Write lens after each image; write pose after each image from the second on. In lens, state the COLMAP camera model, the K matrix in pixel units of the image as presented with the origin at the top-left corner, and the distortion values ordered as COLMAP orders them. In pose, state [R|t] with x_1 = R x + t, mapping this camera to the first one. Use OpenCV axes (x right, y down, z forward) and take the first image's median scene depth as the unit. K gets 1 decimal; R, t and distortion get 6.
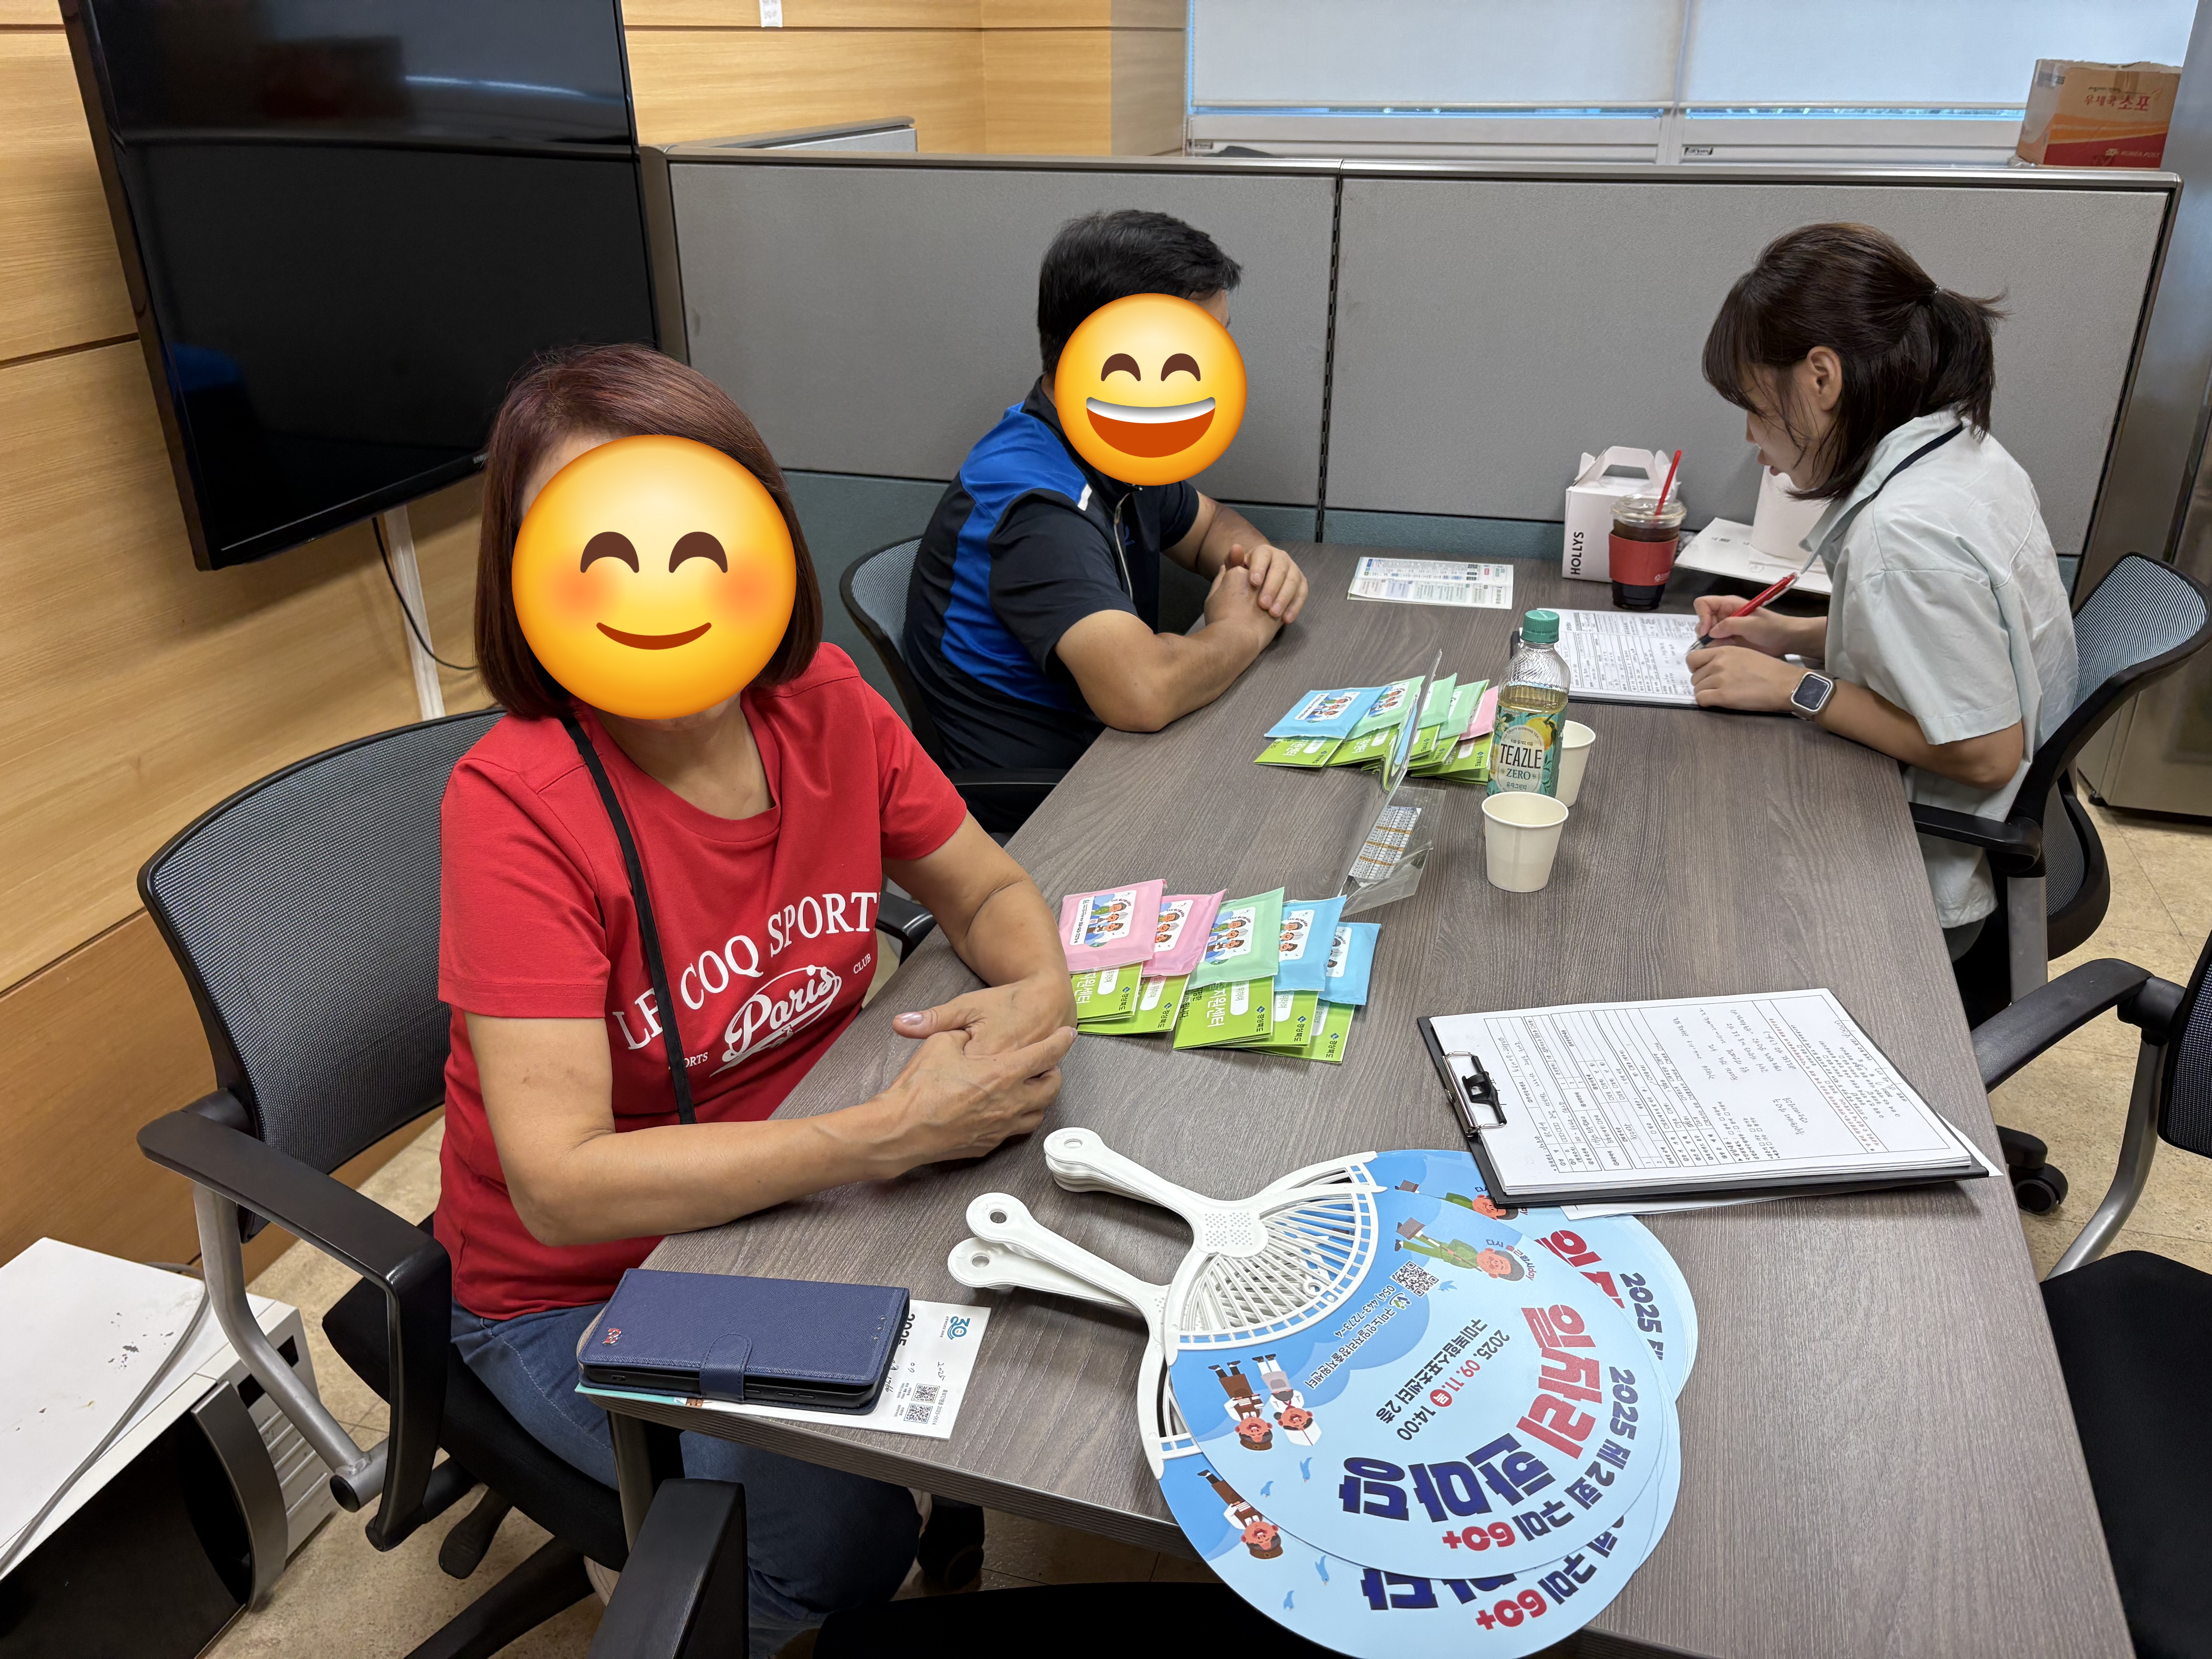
lens RADIAL K [[1681.8, 0, 1106.0], [0, 1681.8, 829.5], [0, 0, 1]] dist [0.065802, -0.100916]
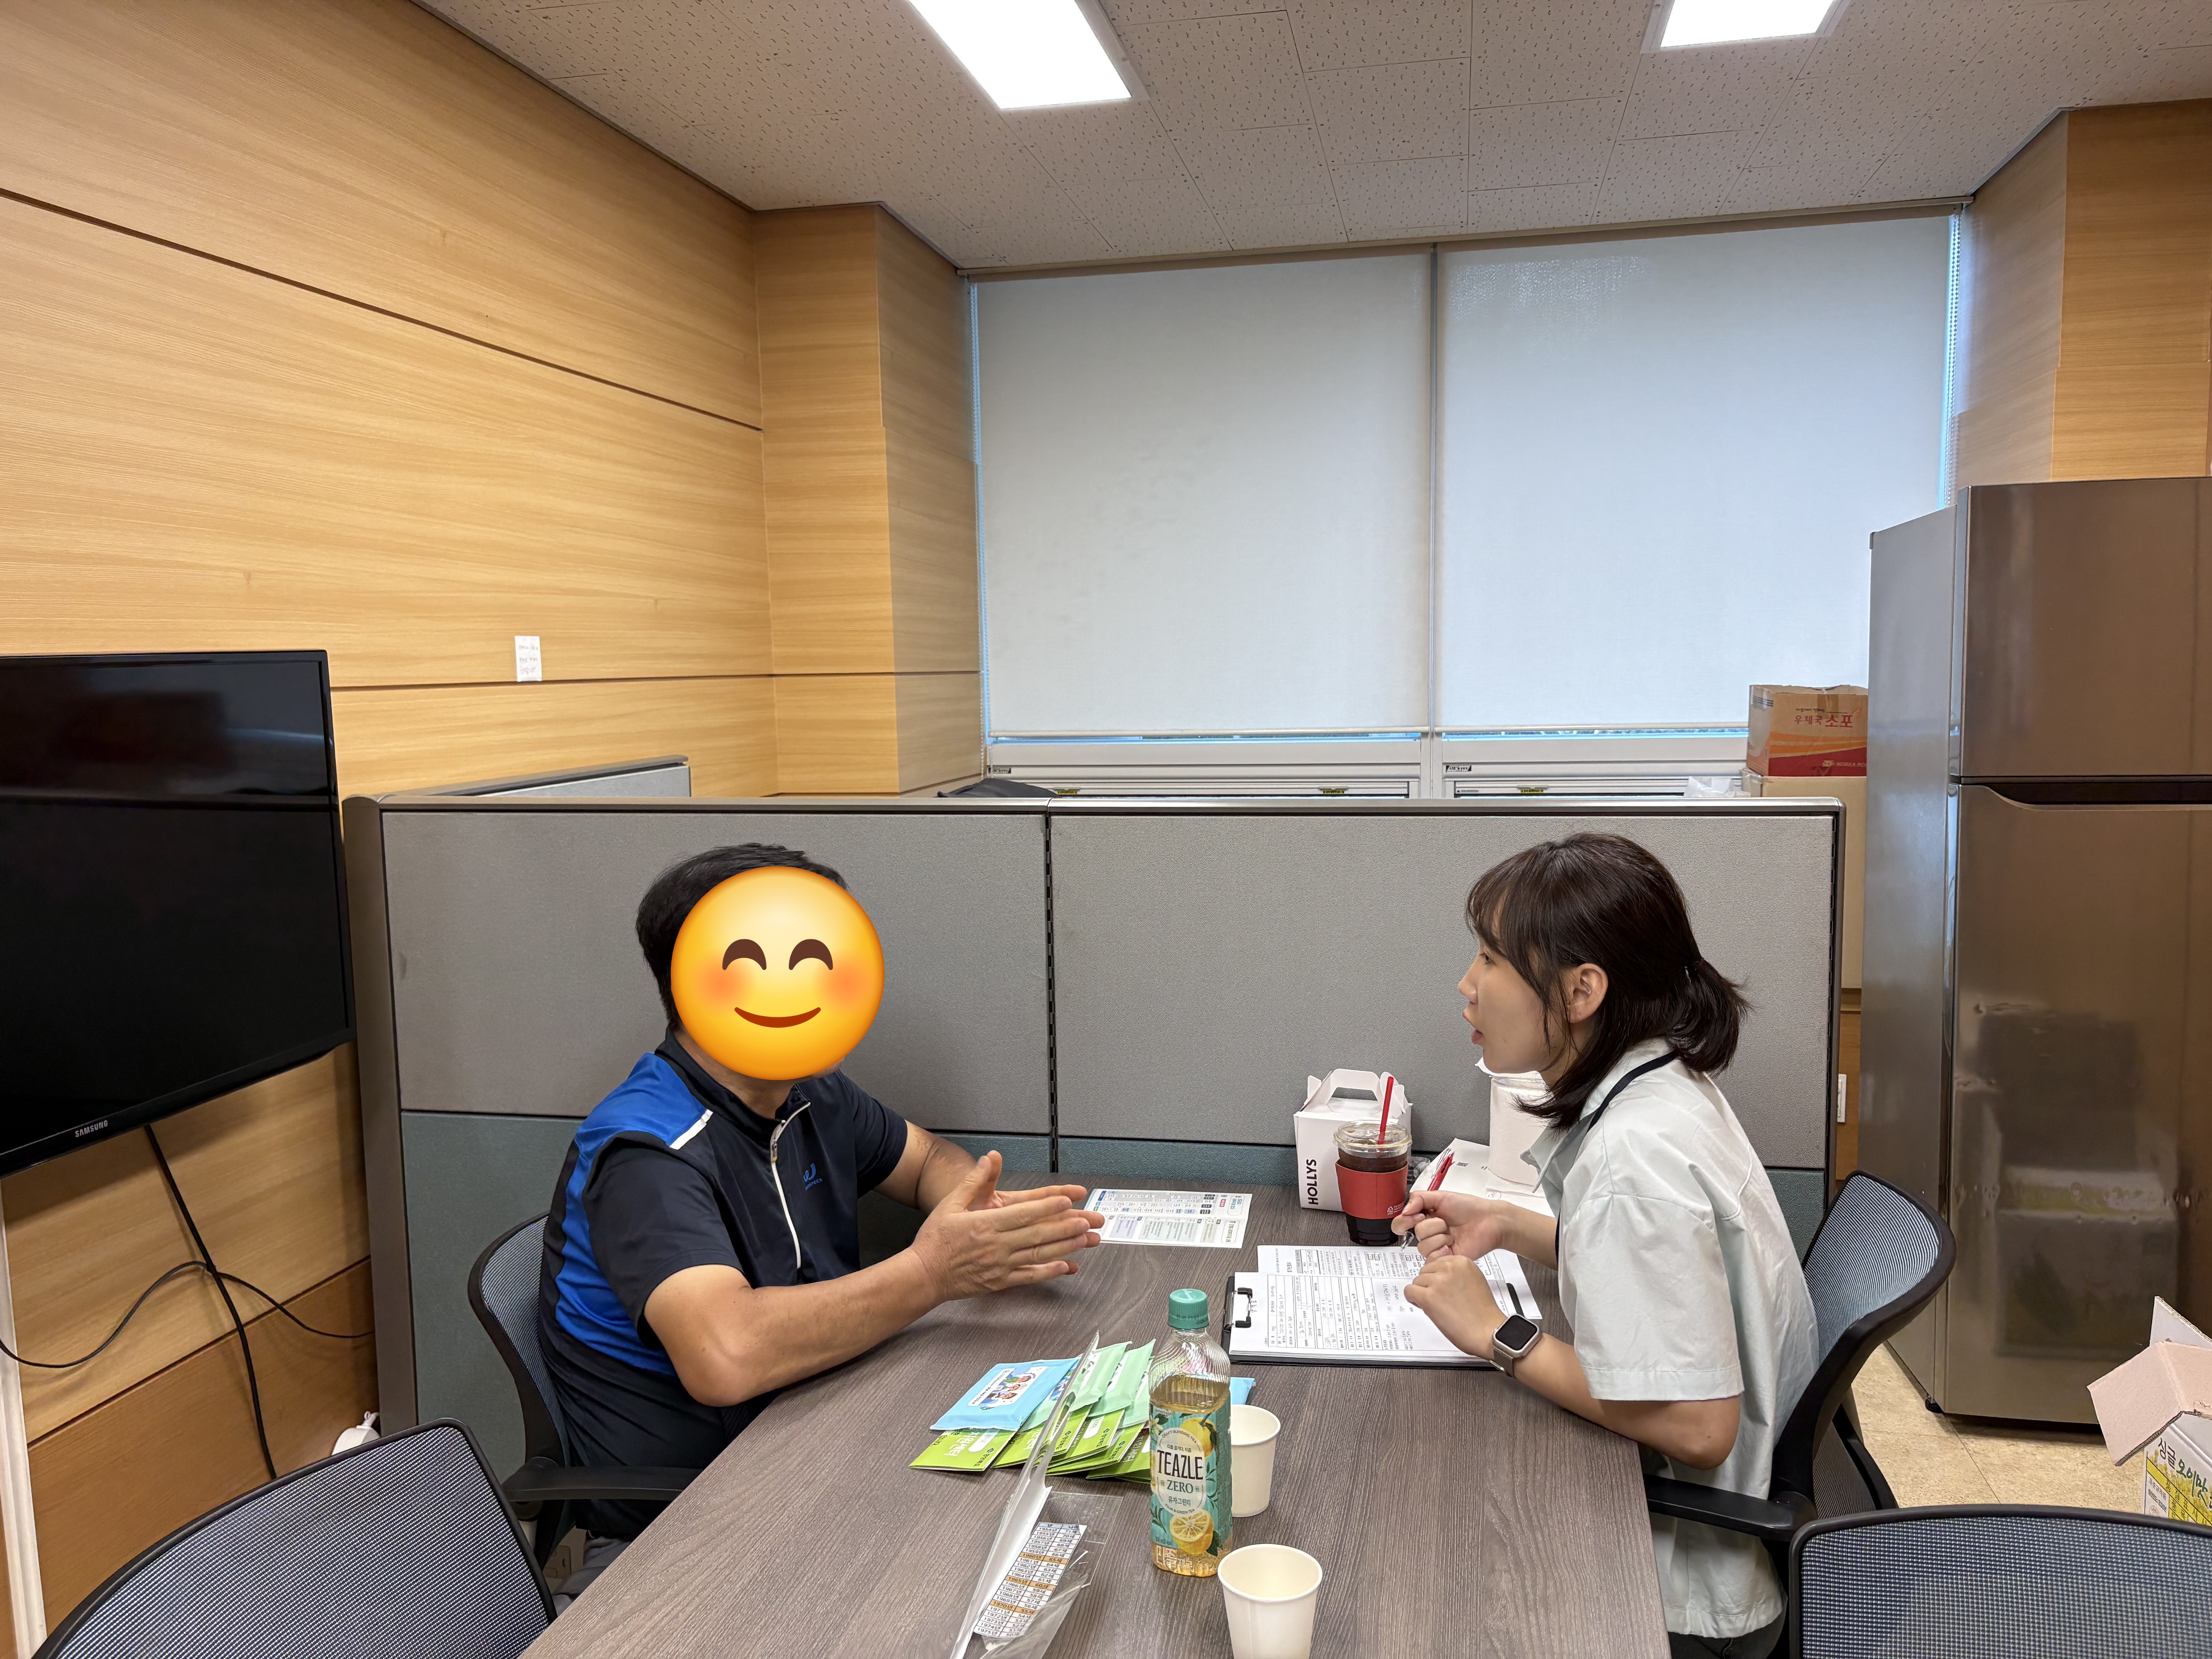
lens RADIAL K [[1681.8, 0, 1106.0], [0, 1681.8, 829.5], [0, 0, 1]] dist [0.065802, -0.100916]
pose [[0.996933, -0.020478, 0.075531, 0.096667], [0.044528, 0.942124, -0.332293, -0.040643], [-0.064355, 0.334637, 0.940147, 0.055446]]
